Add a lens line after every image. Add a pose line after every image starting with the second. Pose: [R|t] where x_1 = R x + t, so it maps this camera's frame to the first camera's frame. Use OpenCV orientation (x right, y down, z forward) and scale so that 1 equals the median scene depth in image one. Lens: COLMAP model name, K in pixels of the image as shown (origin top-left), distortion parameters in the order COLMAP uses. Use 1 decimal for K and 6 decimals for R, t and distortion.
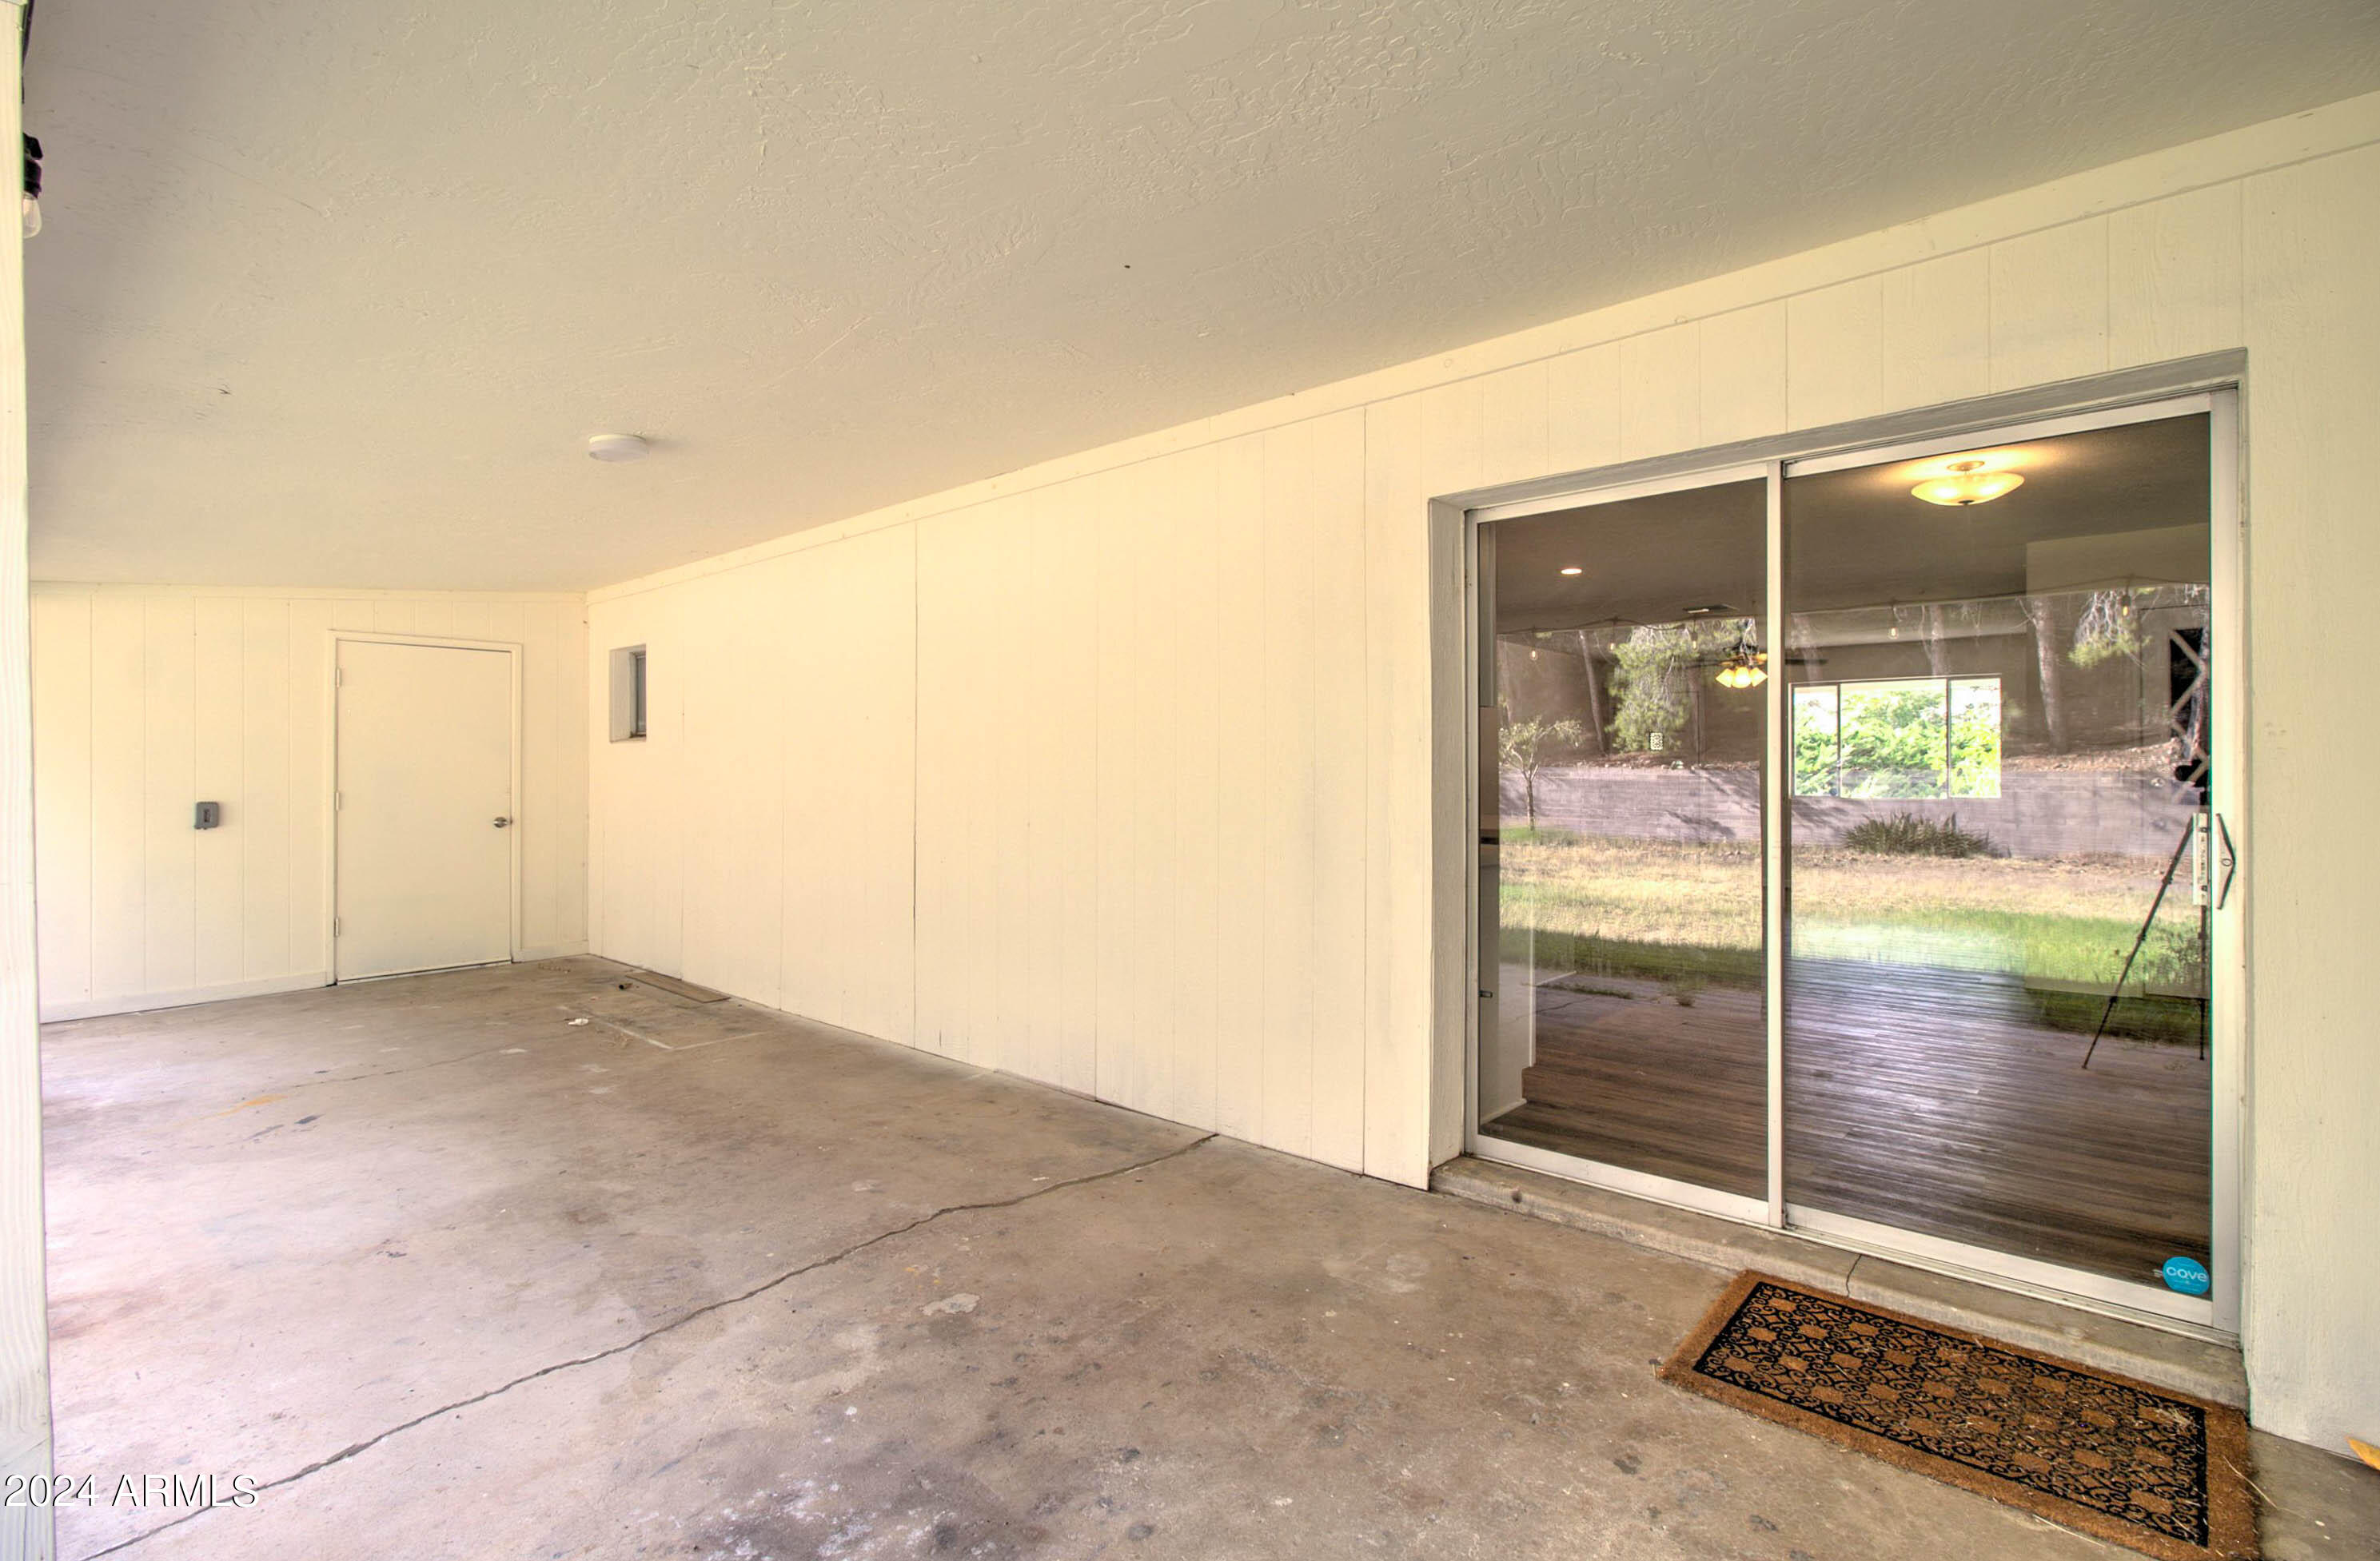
lens RADIAL K [[1099.4, 0, 1215.4], [0, 1099.4, 769.4], [0, 0, 1]] dist [-0.011192, 0.003644]
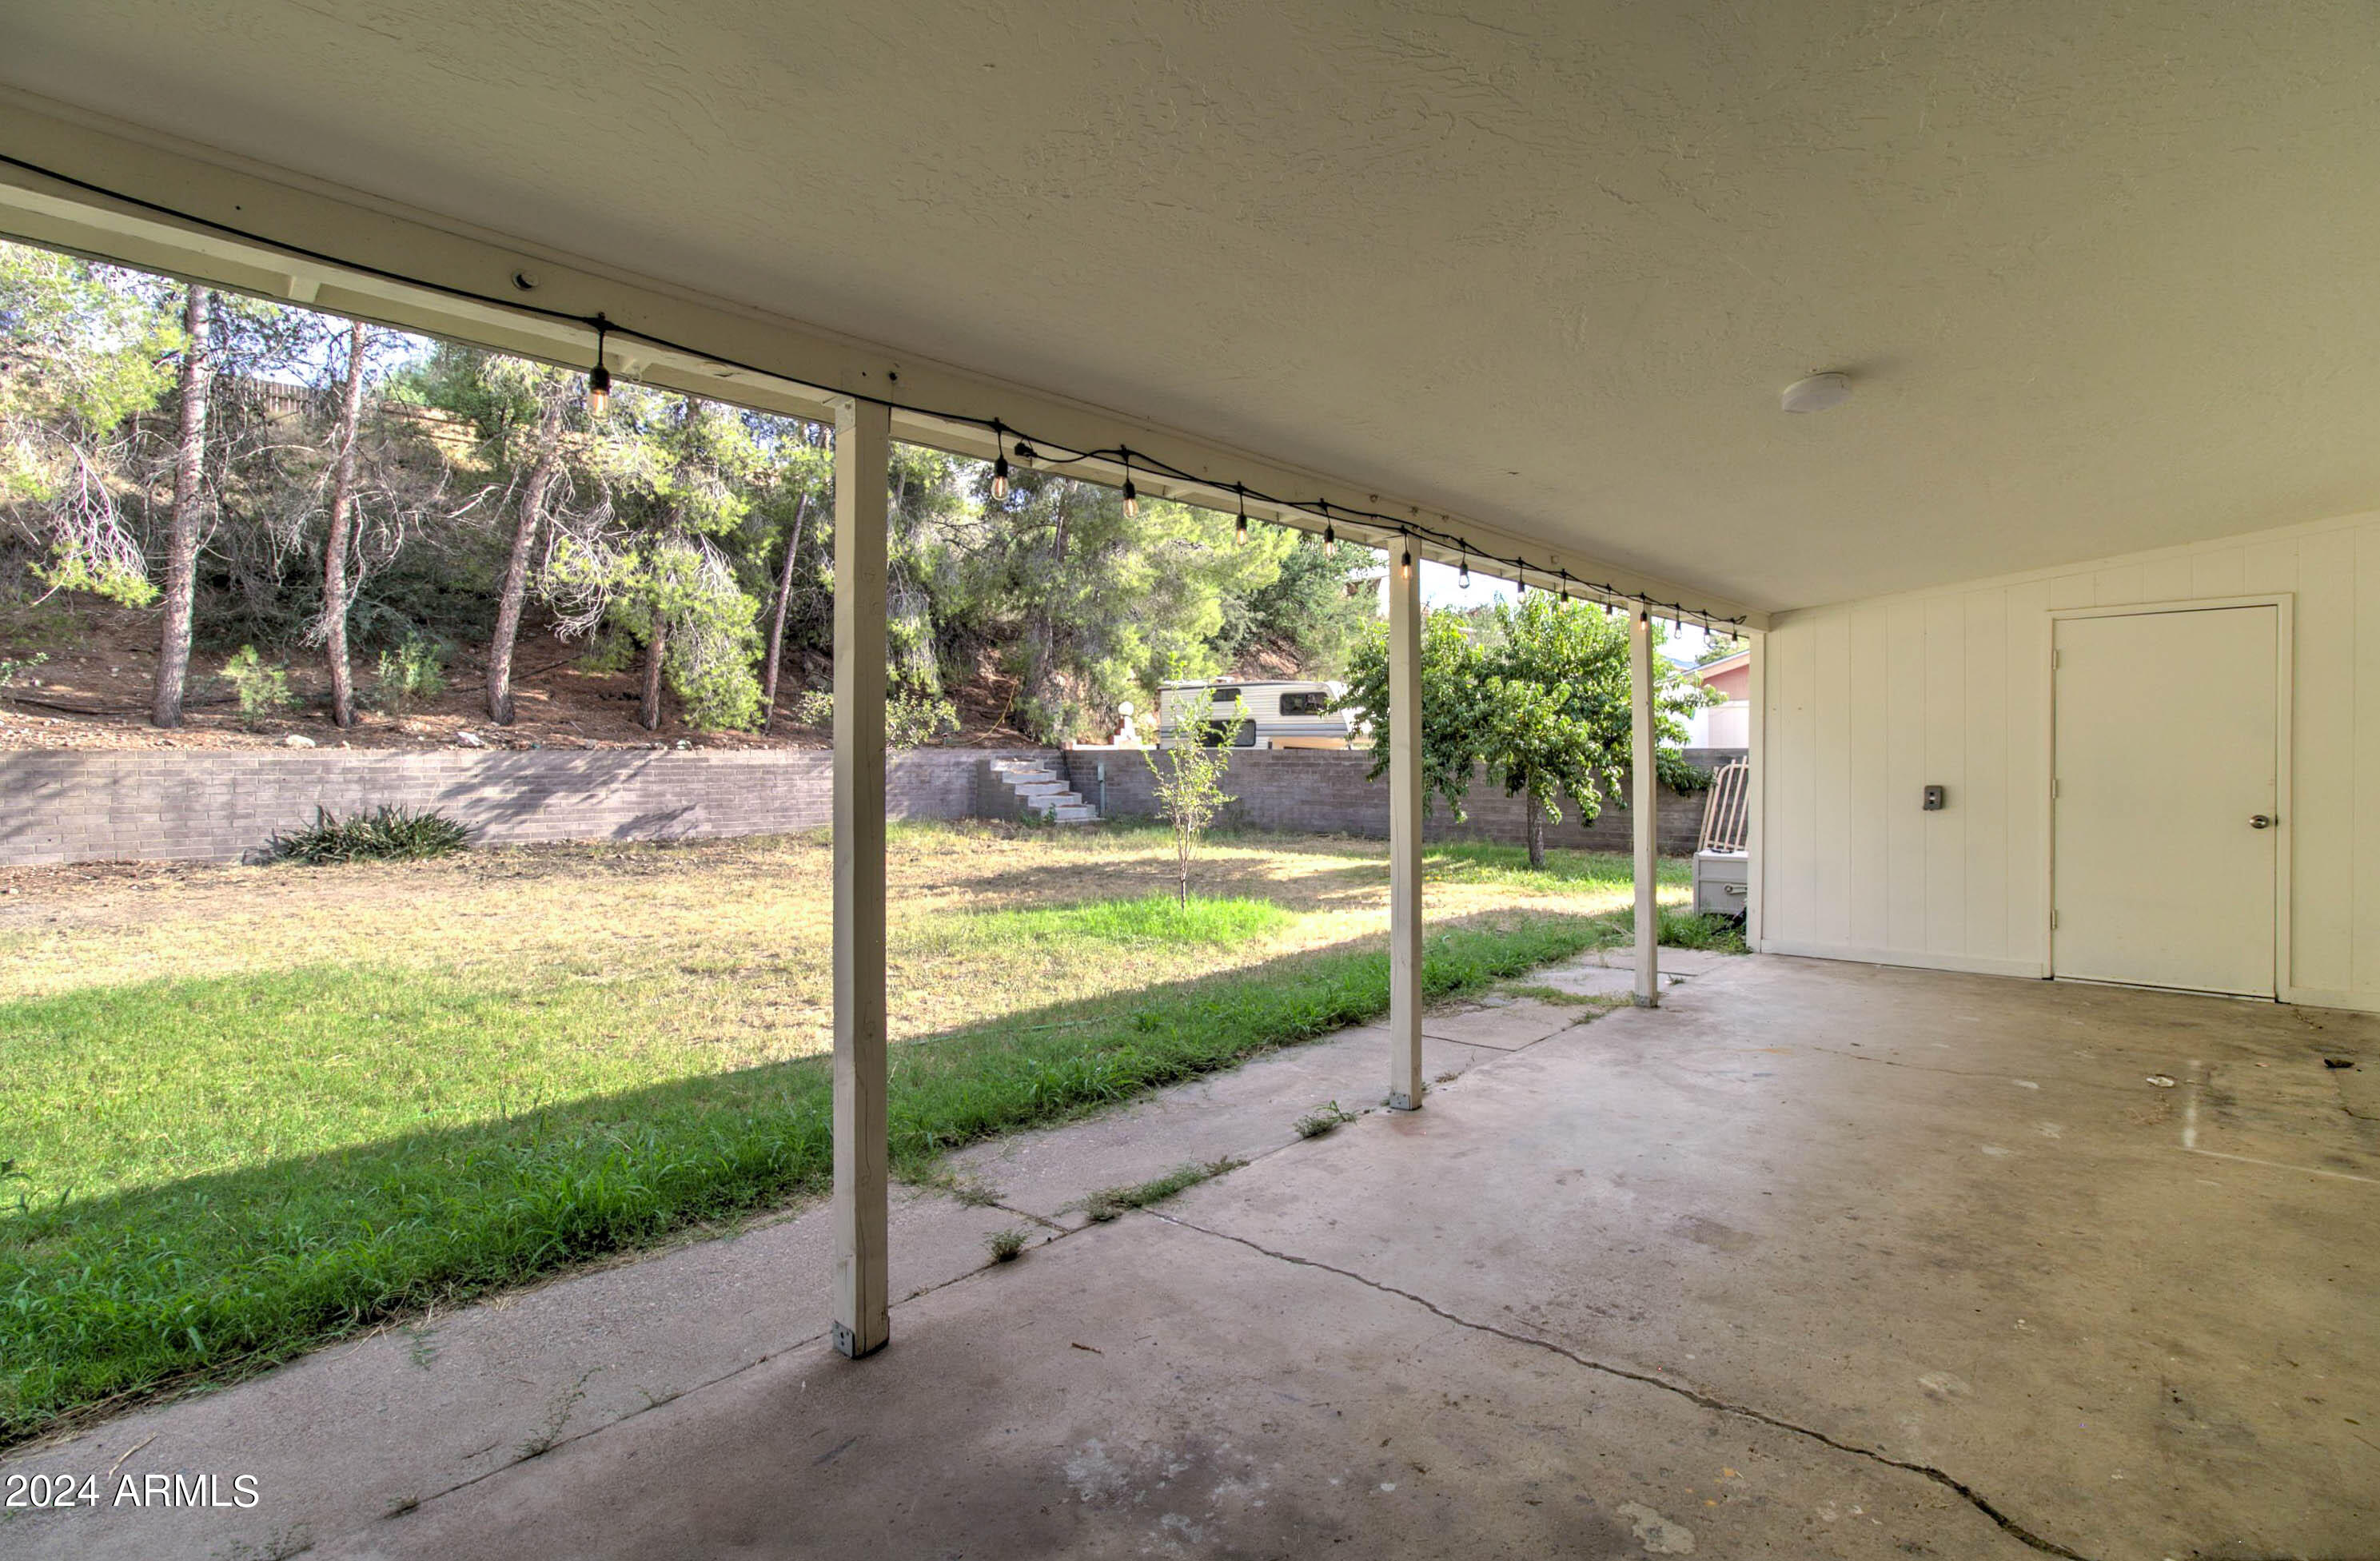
lens RADIAL K [[1099.4, 0, 1202.6], [0, 1099.4, 770.1], [0, 0, 1]] dist [-0.011192, 0.003644]
pose [[-0.036190, 0.013286, -0.999257, 0.338243], [0.006388, 0.999894, 0.013063, -0.008979], [0.999325, -0.005911, -0.036271, 0.531183]]
